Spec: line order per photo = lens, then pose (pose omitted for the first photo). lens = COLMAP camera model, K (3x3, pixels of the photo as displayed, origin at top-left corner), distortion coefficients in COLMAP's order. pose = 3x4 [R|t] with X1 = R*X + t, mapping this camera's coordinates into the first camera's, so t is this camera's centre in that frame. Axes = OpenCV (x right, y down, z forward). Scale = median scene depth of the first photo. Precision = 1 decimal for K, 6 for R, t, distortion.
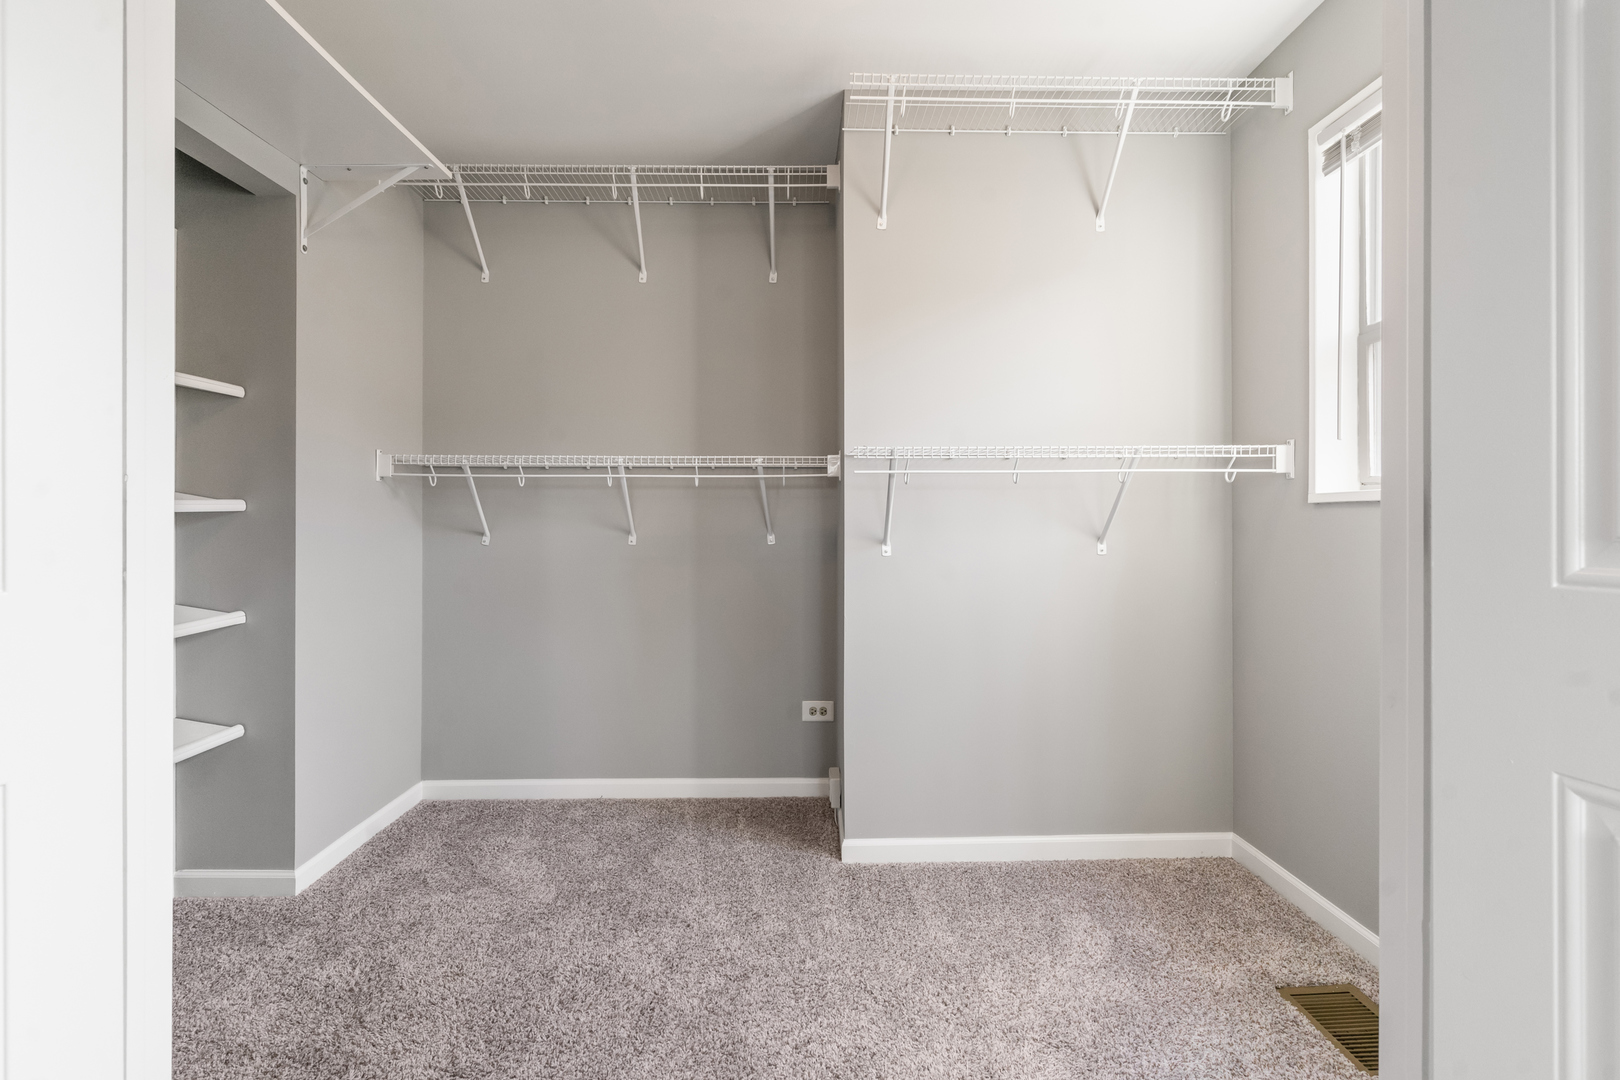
lens RADIAL K [[780.3, 0, 807.9], [0, 780.3, 515.6], [0, 0, 1]] dist [0.000578, -0.000428]
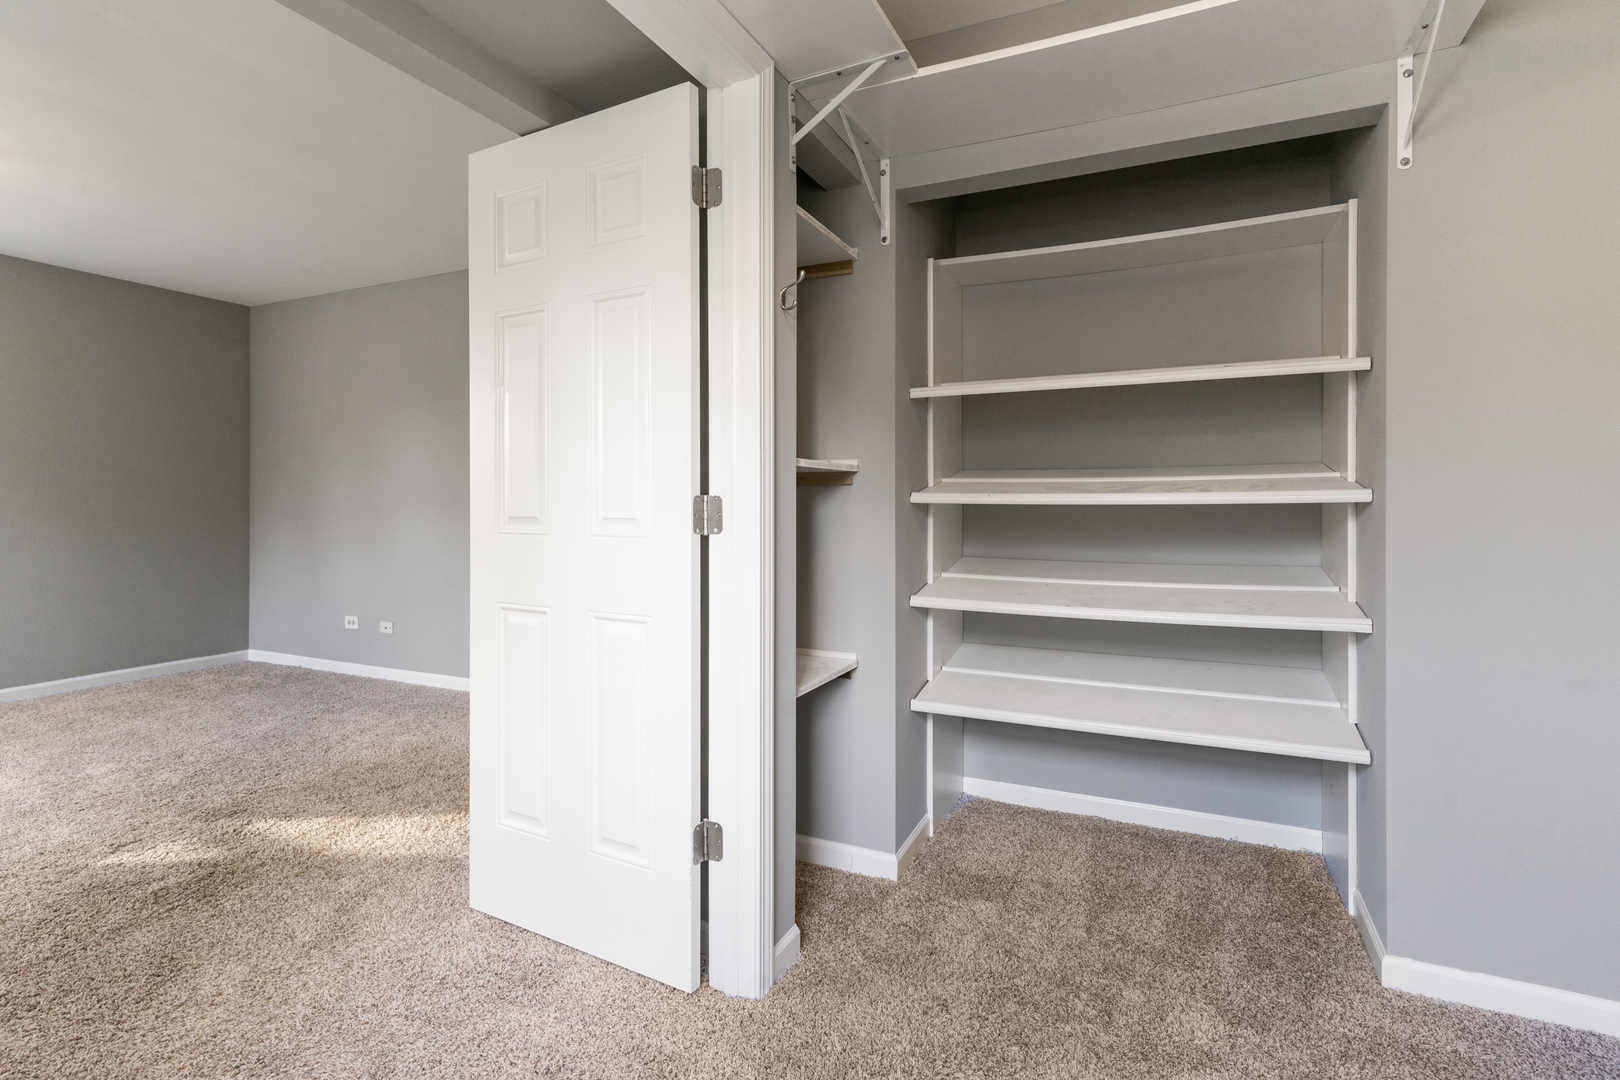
lens RADIAL K [[784.9, 0, 809.2], [0, 784.9, 503.5], [0, 0, 1]] dist [0.000571, 0.000050]
pose [[-0.454604, 0.002820, -0.890689, 0.274119], [0.002456, 0.999995, 0.001912, -0.006990], [0.890690, -0.001318, -0.454608, 0.721707]]
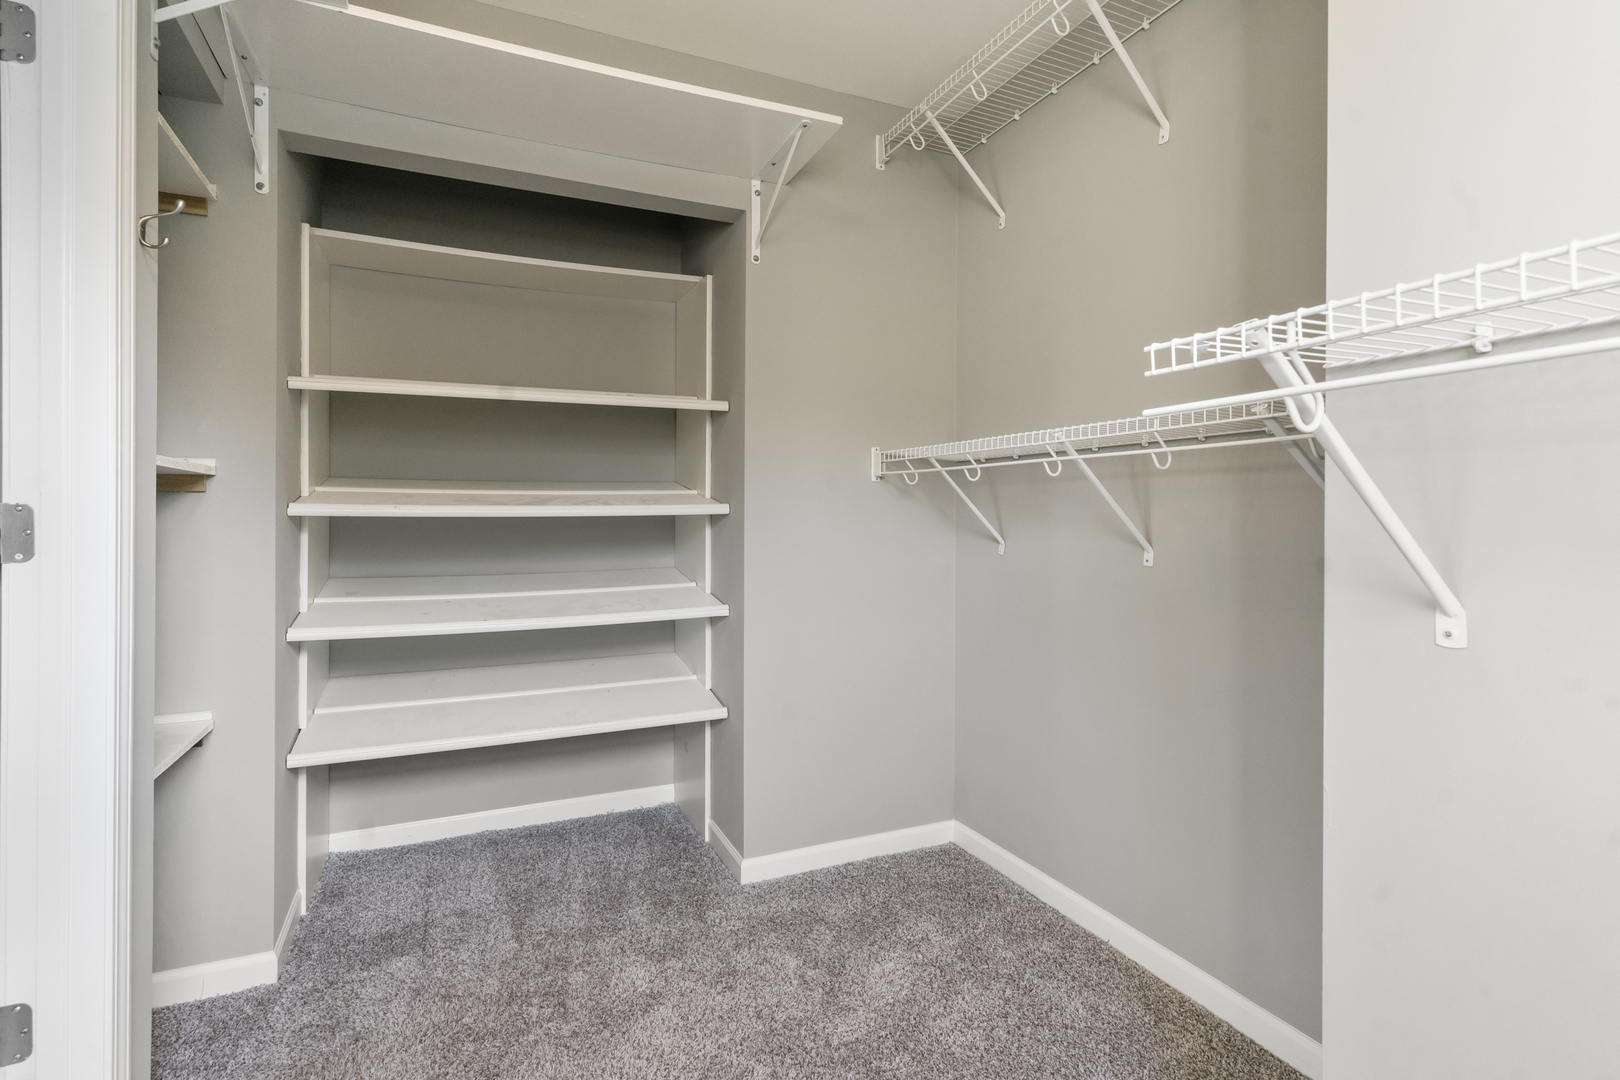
lens RADIAL K [[780.3, 0, 807.9], [0, 780.3, 515.6], [0, 0, 1]] dist [0.000578, -0.000428]
pose [[0.387153, 0.001460, -0.922014, 0.286291], [0.002678, 0.999993, 0.002708, -0.006245], [0.922012, -0.003518, 0.387146, 0.578921]]
